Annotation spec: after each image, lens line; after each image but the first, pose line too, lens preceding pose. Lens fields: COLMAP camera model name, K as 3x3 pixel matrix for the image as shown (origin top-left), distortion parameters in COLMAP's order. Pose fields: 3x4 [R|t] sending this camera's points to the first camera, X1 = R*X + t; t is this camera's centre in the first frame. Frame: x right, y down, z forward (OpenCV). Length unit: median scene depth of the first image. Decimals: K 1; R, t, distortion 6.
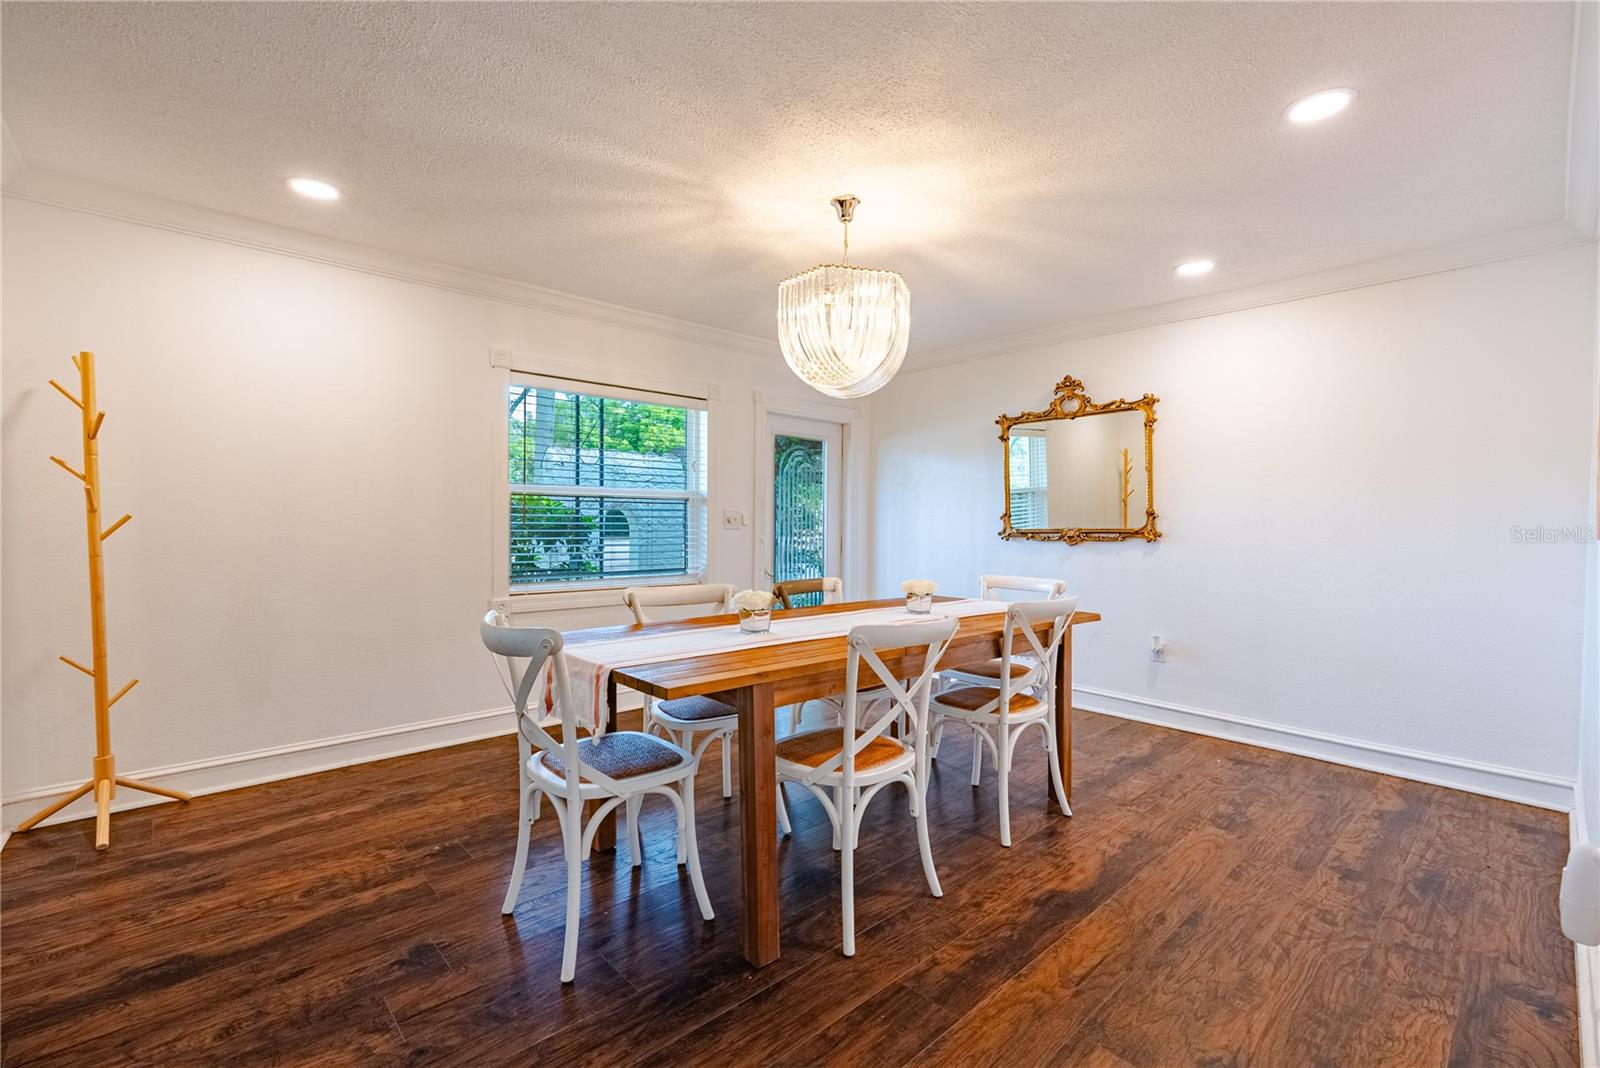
lens RADIAL K [[703.3, 0, 799.6], [0, 703.3, 531.5], [0, 0, 1]] dist [-0.003909, 0.000758]
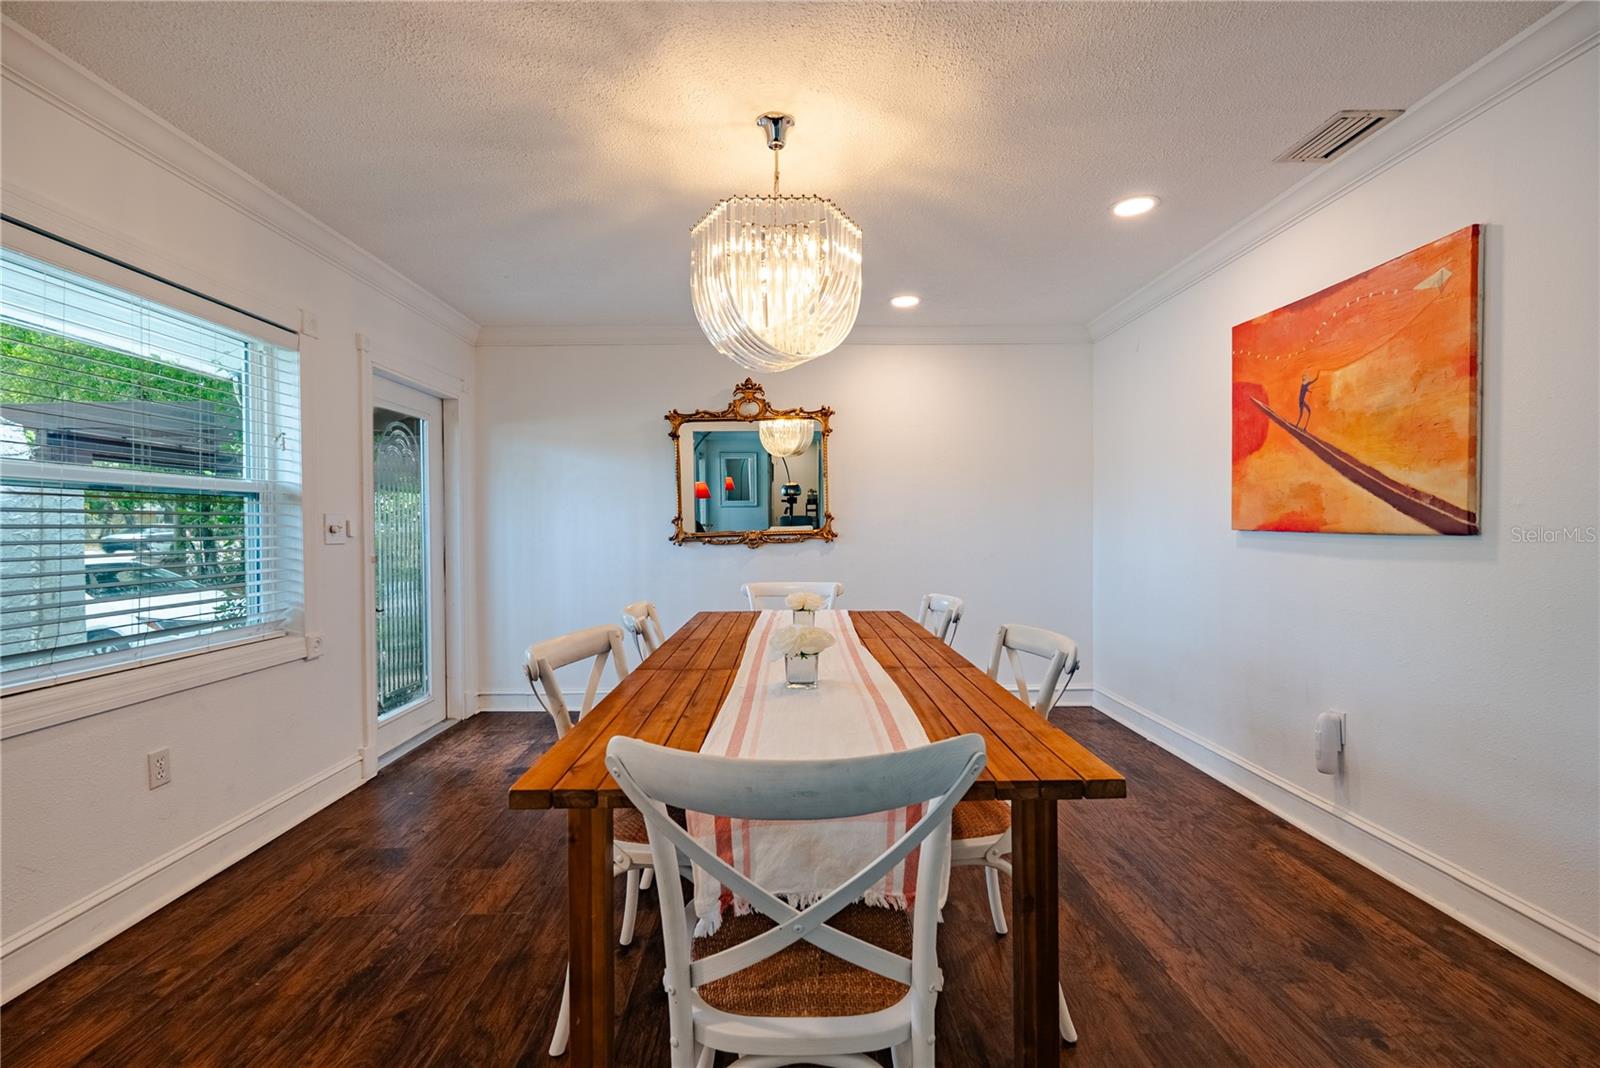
lens RADIAL K [[703.3, 0, 802.8], [0, 703.3, 532.9], [0, 0, 1]] dist [-0.003909, 0.000758]
pose [[0.661661, -0.022757, 0.749458, -0.320251], [0.025049, 0.999652, 0.008239, -0.008550], [-0.749385, 0.013322, 0.662000, 0.284755]]
